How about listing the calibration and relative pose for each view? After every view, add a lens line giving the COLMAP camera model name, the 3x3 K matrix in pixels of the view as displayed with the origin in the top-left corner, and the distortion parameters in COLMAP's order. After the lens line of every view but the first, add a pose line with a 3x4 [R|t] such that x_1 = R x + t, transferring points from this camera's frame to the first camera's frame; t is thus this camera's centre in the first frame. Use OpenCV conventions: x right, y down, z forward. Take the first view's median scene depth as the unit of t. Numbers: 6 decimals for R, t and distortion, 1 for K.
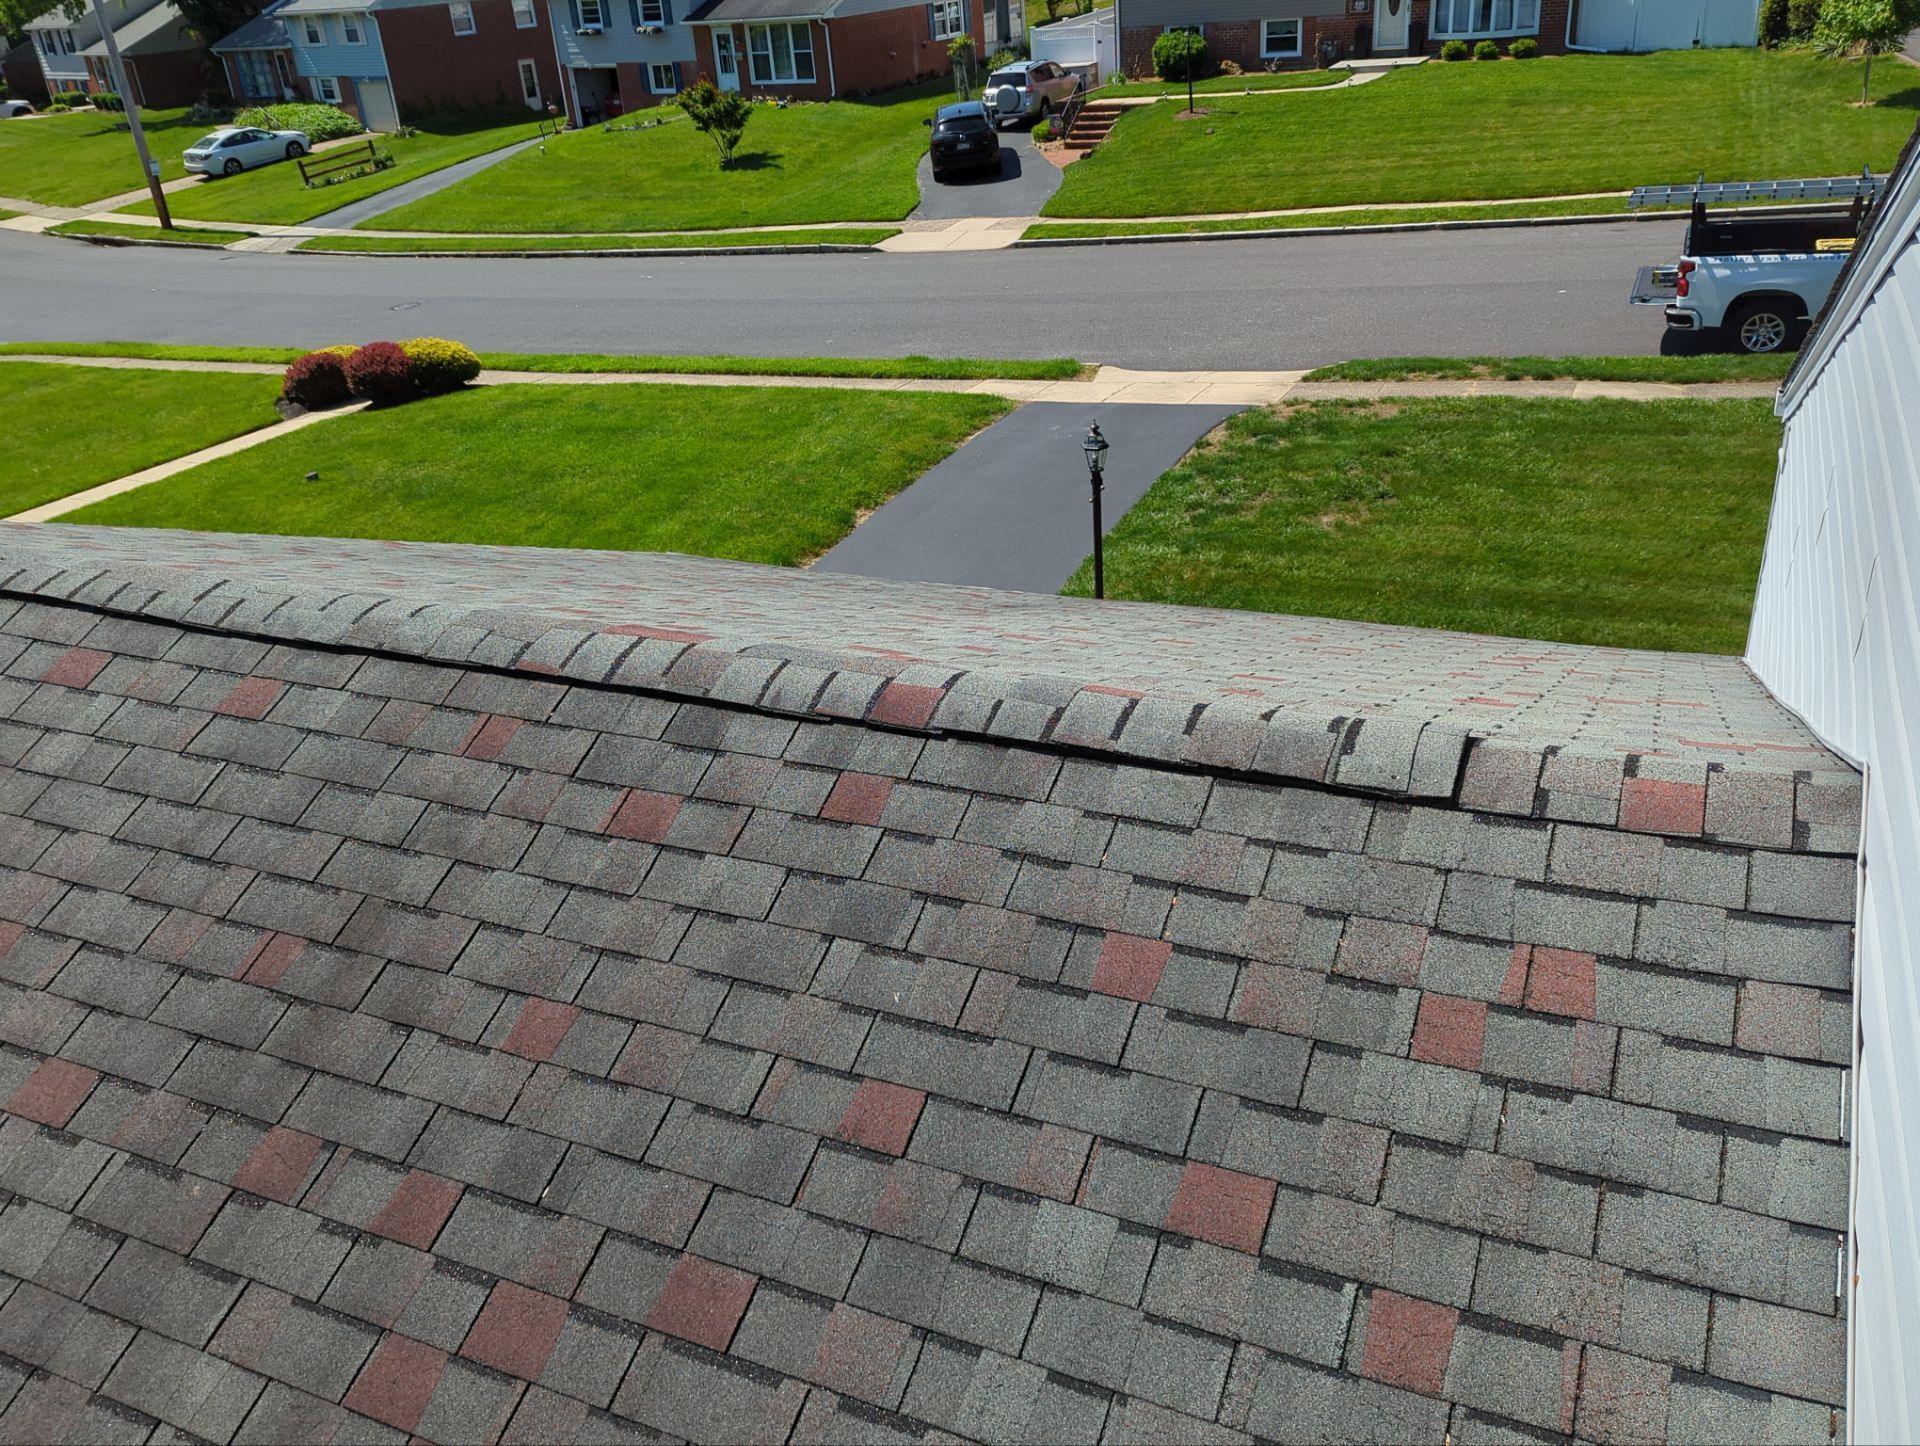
lens RADIAL K [[1566.1, 0, 960.0], [0, 1566.1, 723.0], [0, 0, 1]] dist [0.052275, -0.000428]
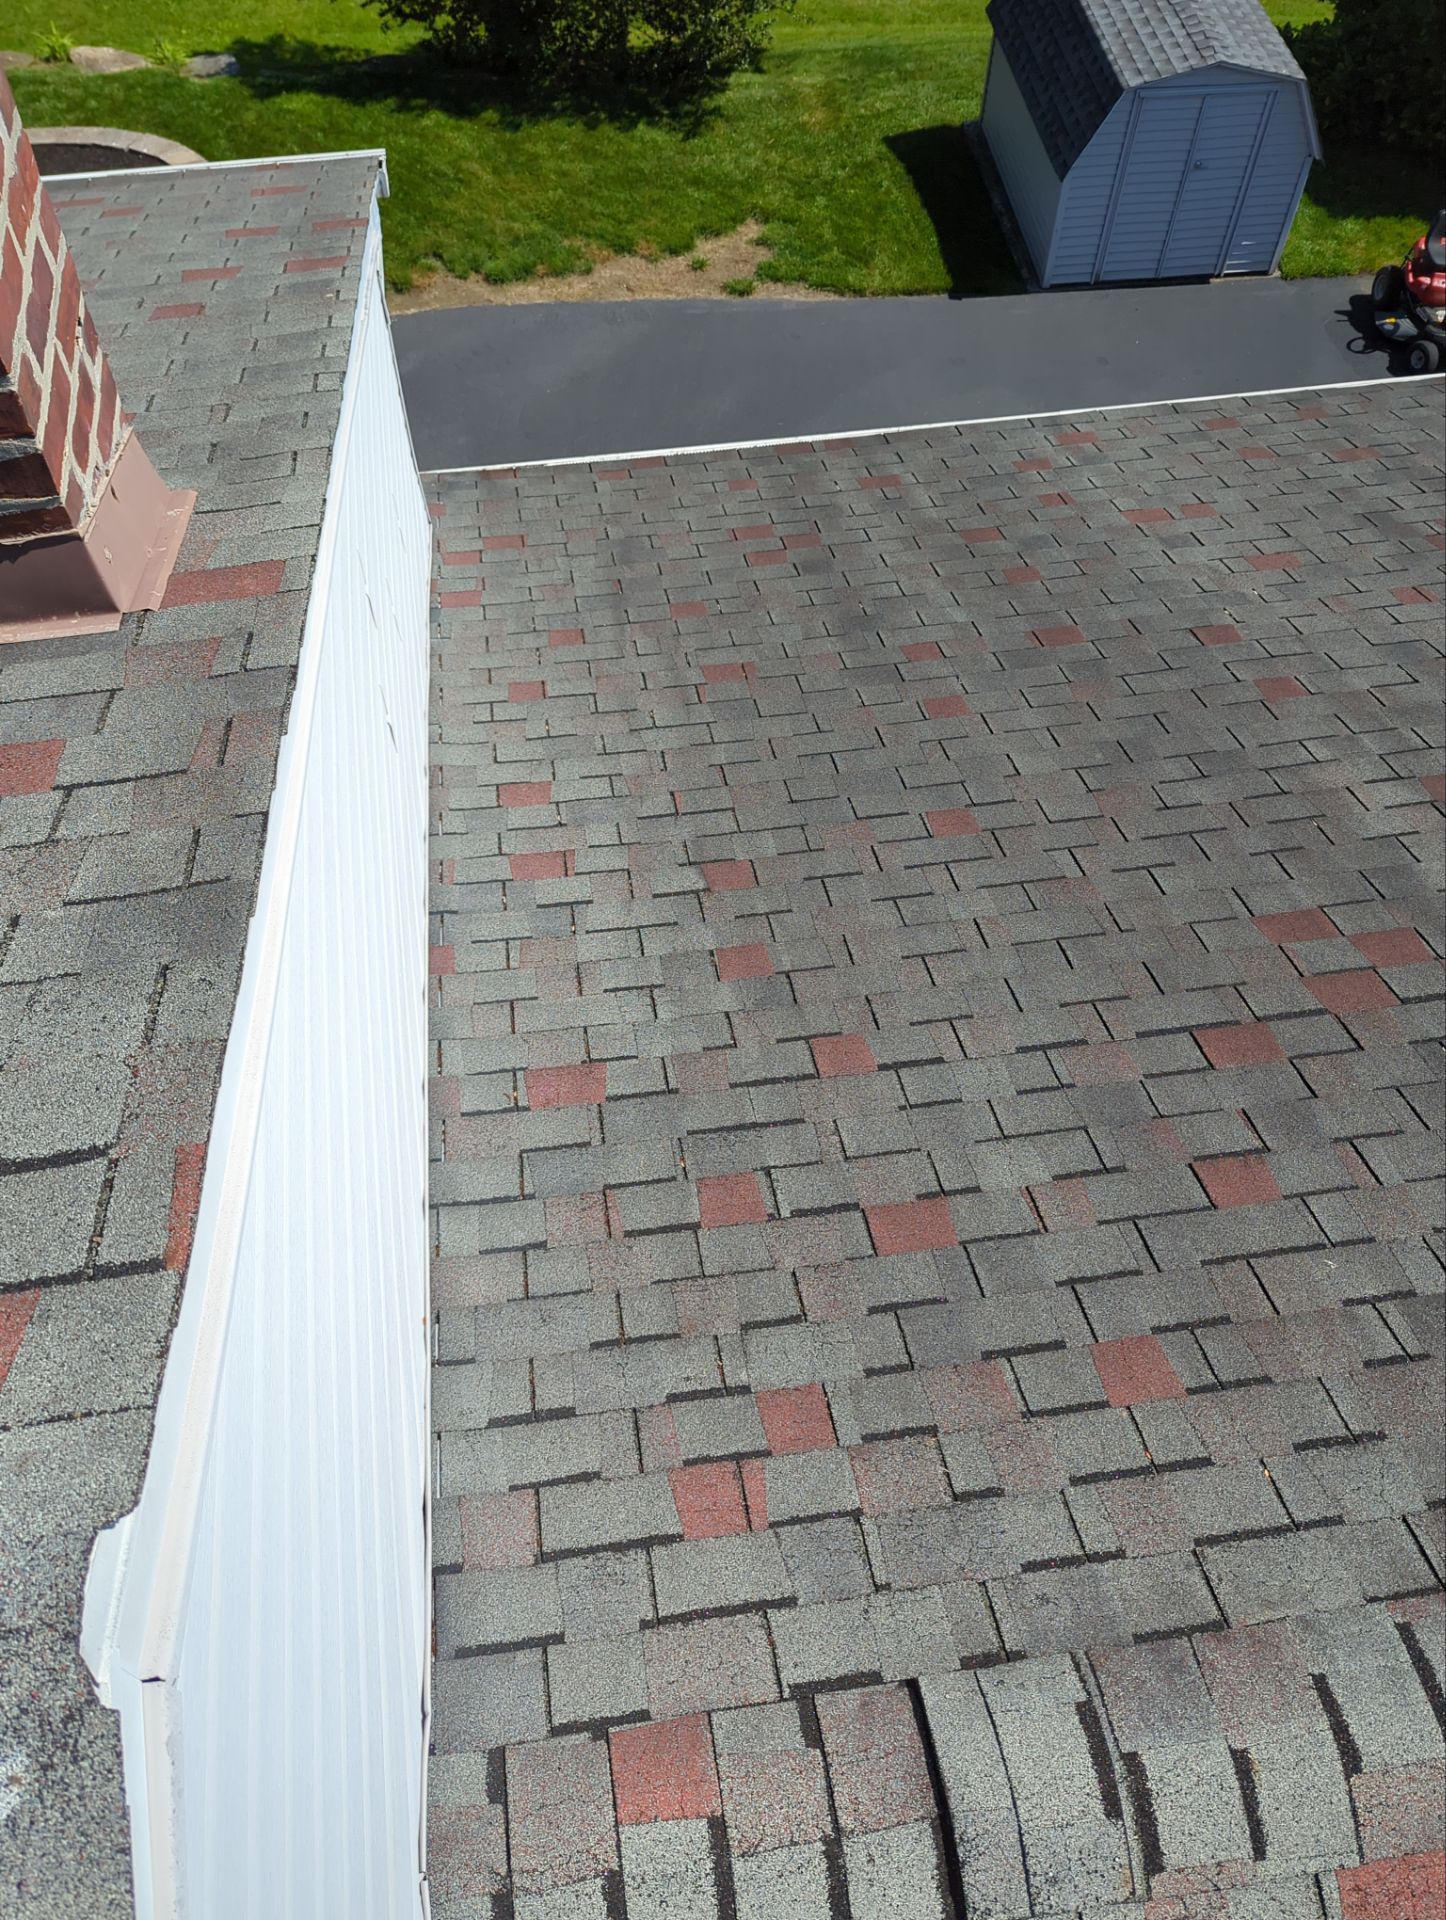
lens RADIAL K [[1566.1, 0, 723.0], [0, 1566.1, 960.0], [0, 0, 1]] dist [0.052275, -0.000428]
pose [[-0.833681, 0.496554, -0.241679, 0.438409], [-0.203602, 0.130436, 0.970326, -0.755574], [0.513343, 0.858149, -0.007643, 0.743484]]
